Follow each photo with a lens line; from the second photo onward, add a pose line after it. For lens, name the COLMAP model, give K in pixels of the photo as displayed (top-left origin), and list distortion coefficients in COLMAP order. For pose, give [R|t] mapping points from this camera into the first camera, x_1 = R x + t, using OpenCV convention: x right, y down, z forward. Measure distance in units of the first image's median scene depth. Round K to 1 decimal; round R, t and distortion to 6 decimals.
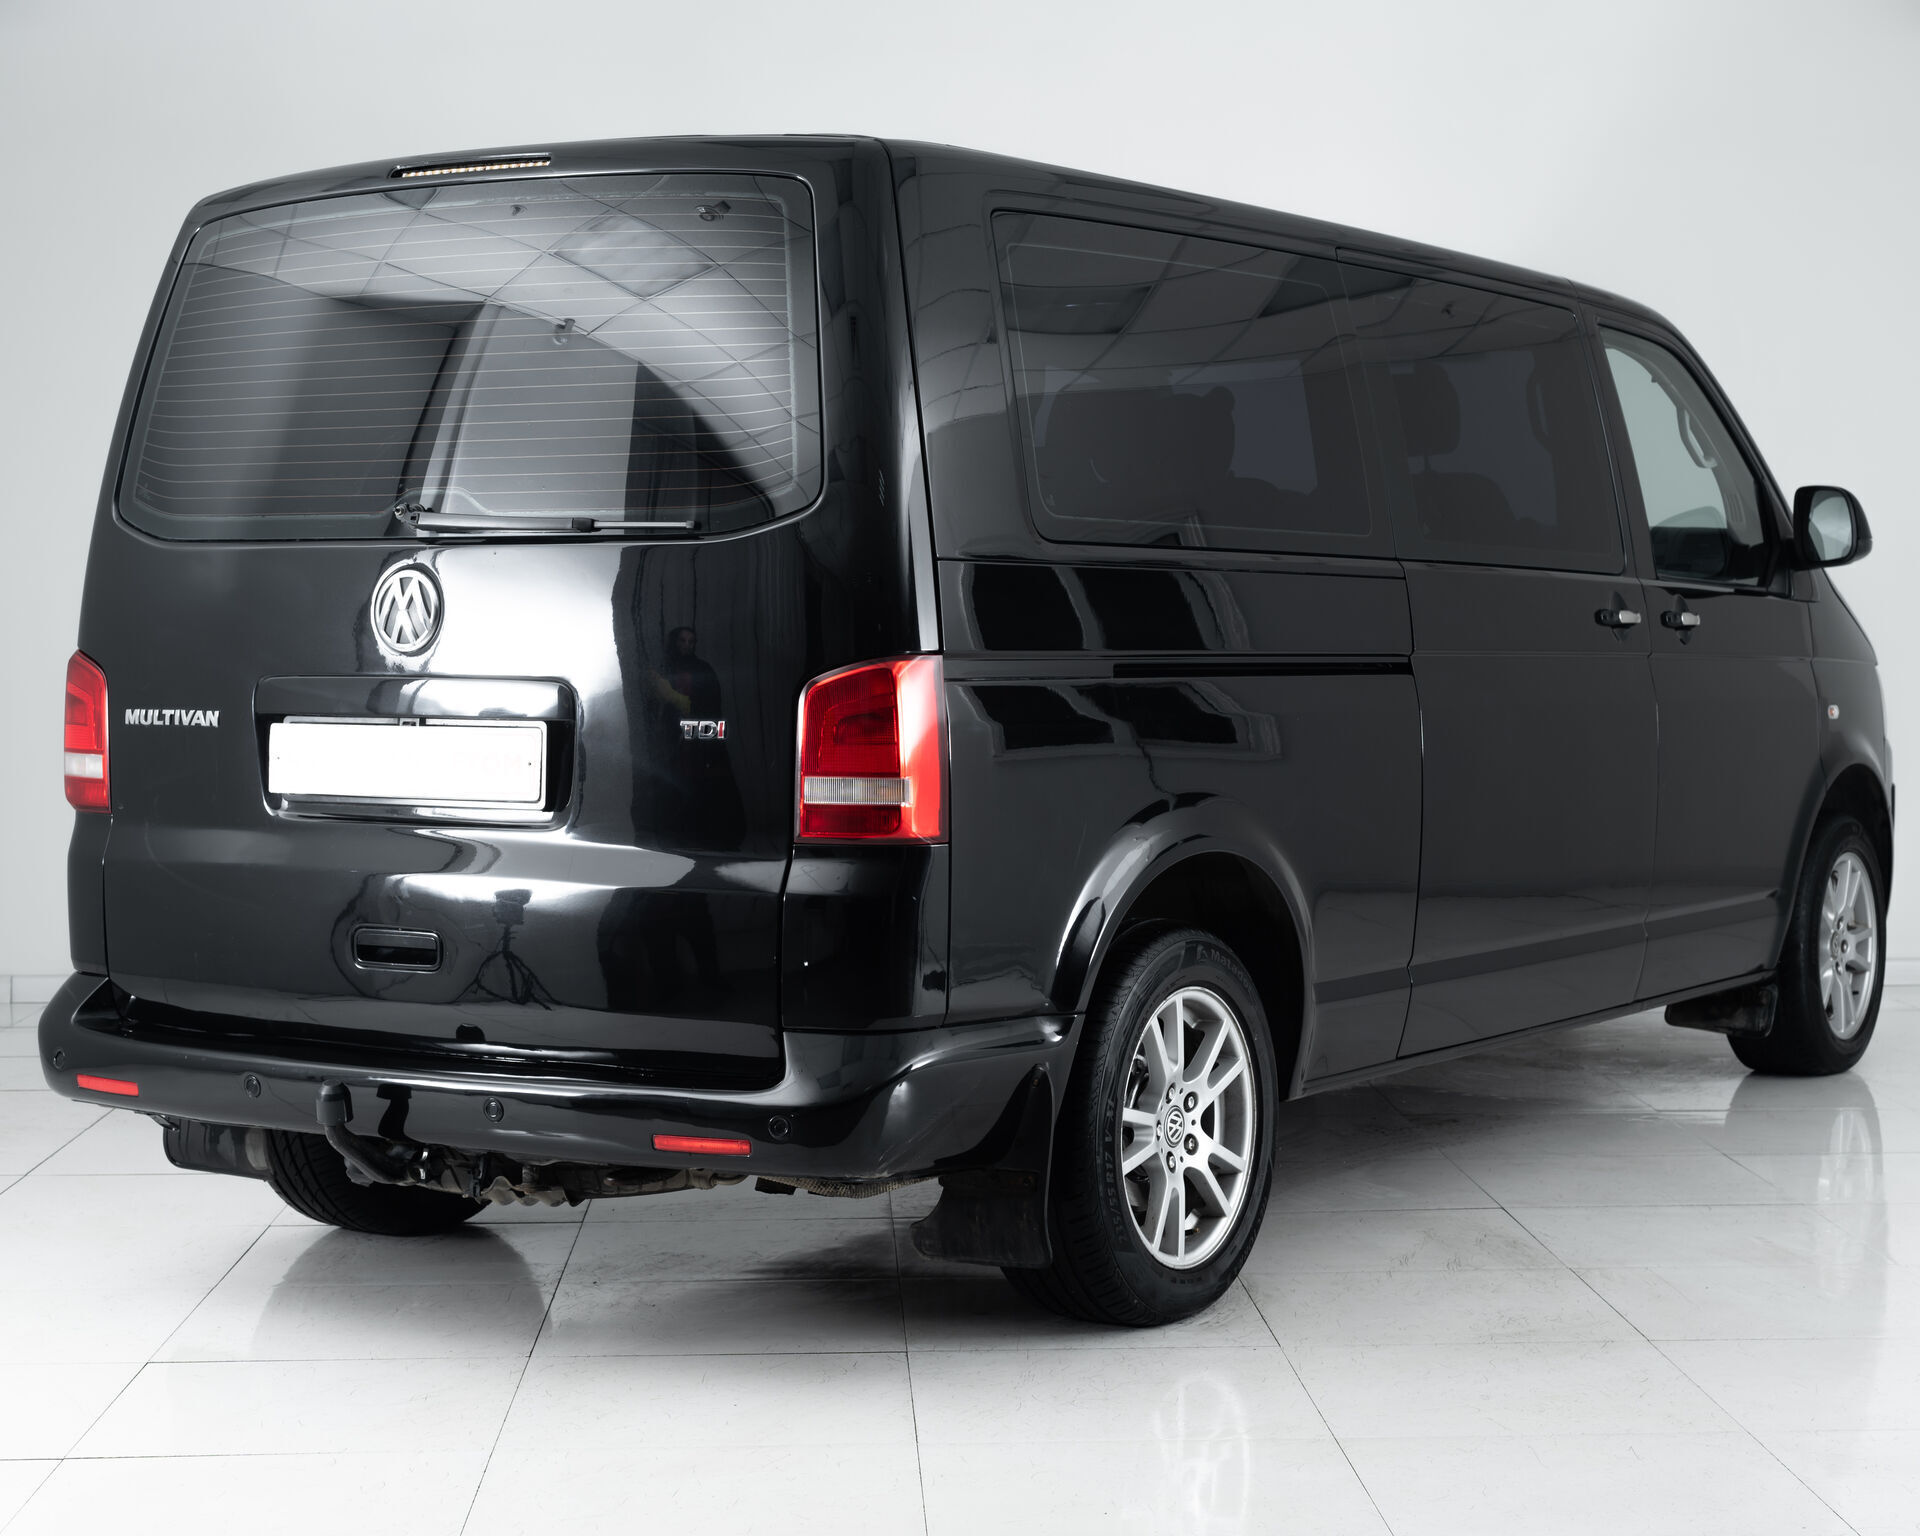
lens RADIAL K [[3507.0, 0, 1003.9], [0, 3507.0, 768.5], [0, 0, 1]] dist [-0.151901, 0.268591]
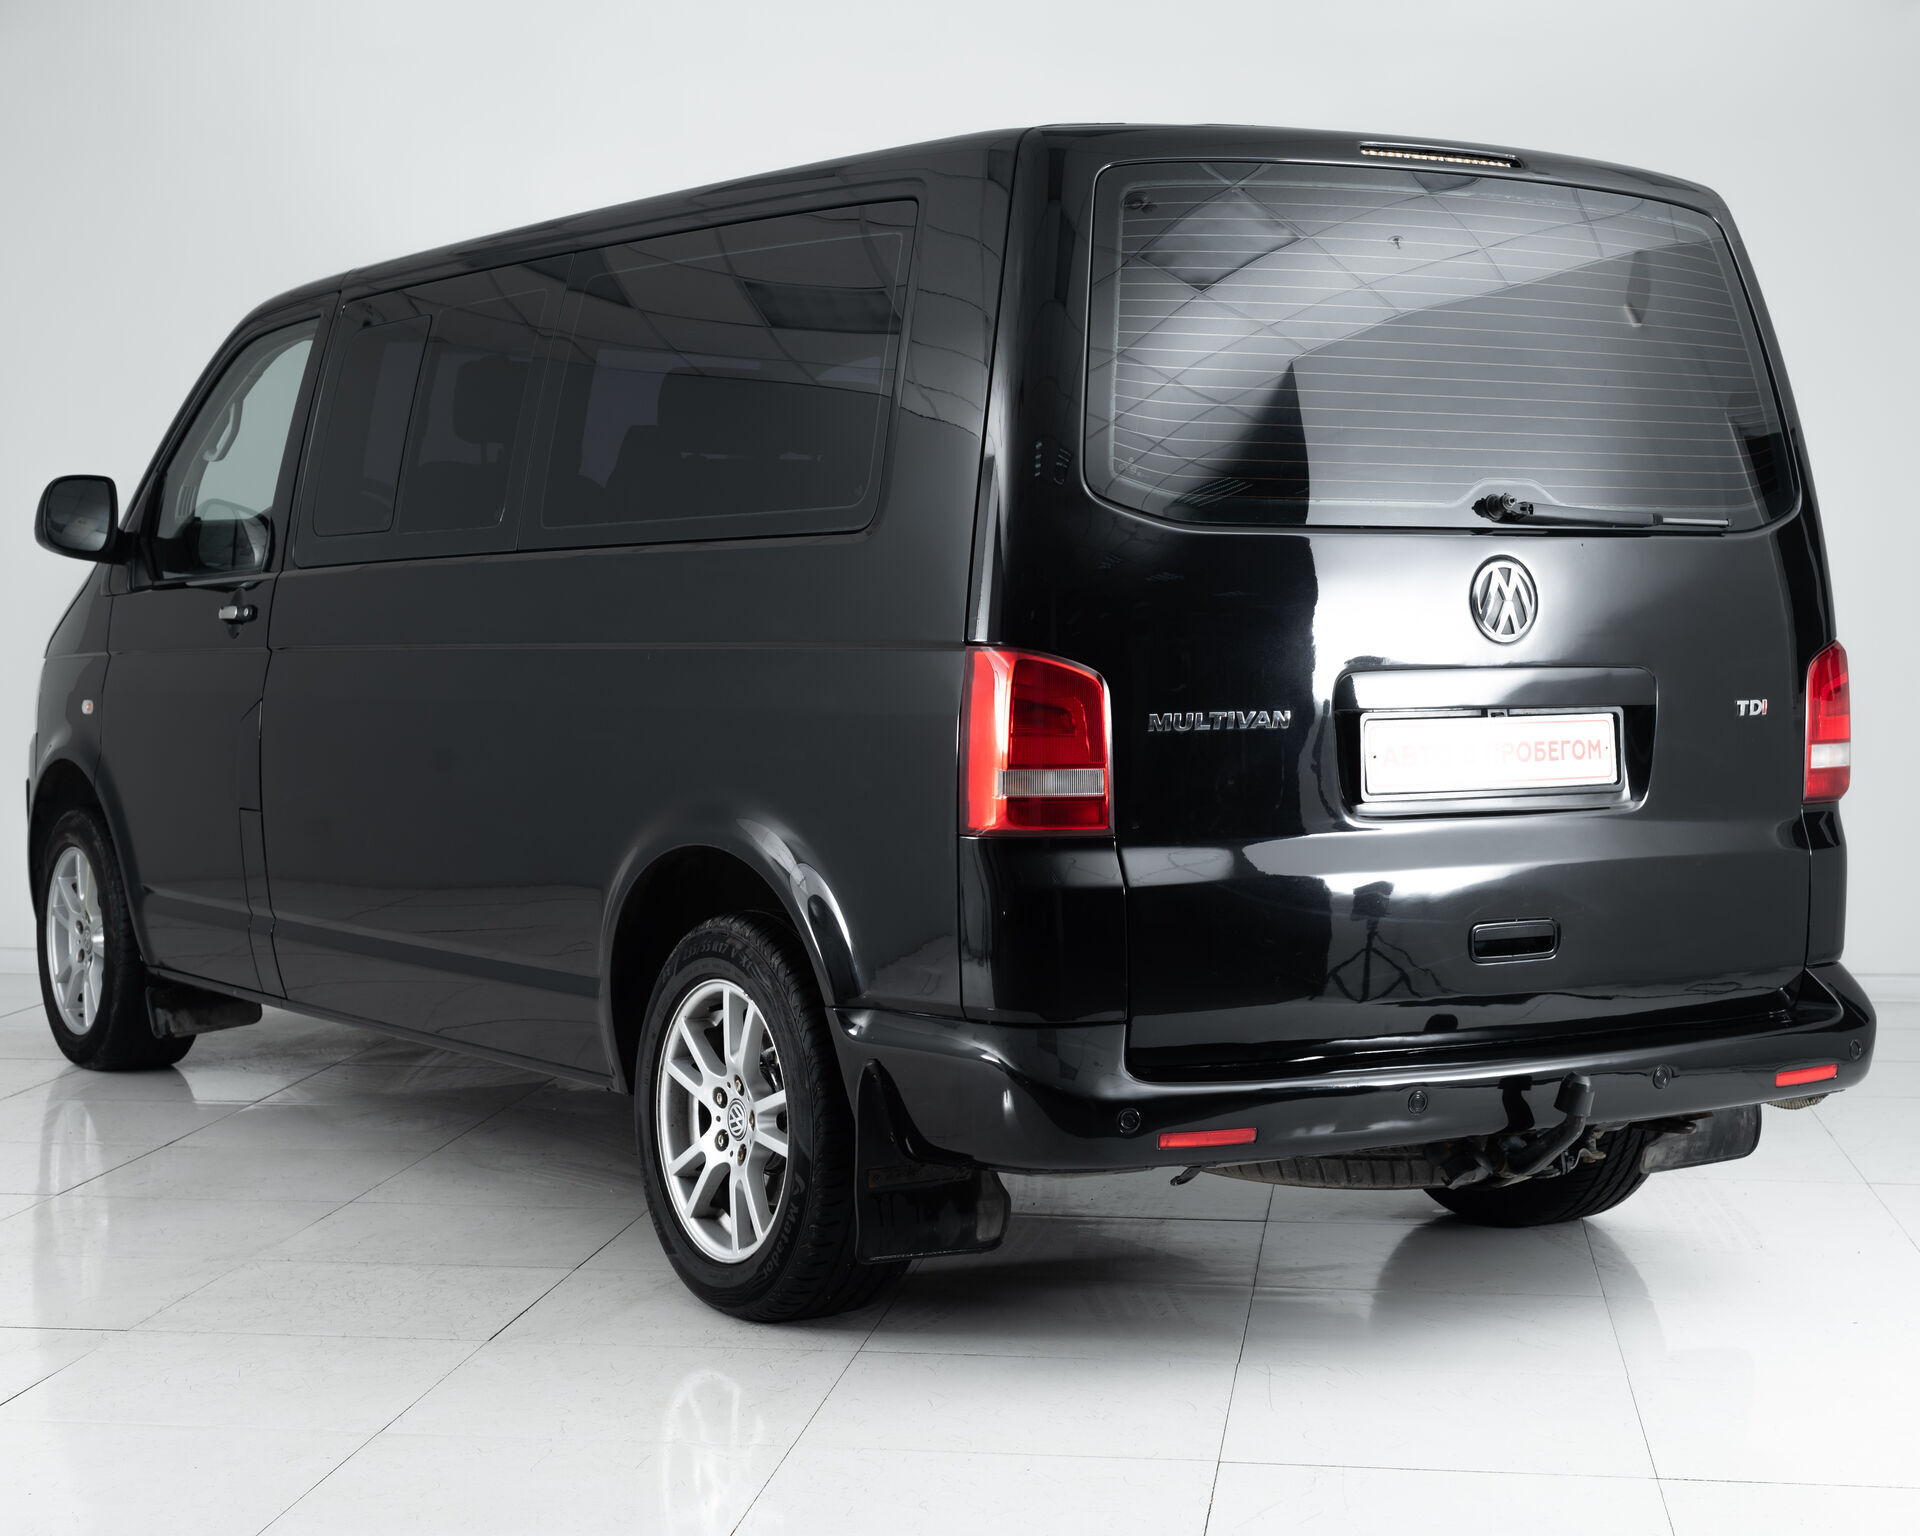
lens RADIAL K [[3507.0, 0, 1003.9], [0, 3507.0, 768.5], [0, 0, 1]] dist [-0.151901, 0.268591]
pose [[0.448738, -0.044027, 0.892578, -1.095513], [0.044038, 0.998662, 0.027120, -0.029895], [-0.892578, 0.027137, 0.450076, 0.659987]]
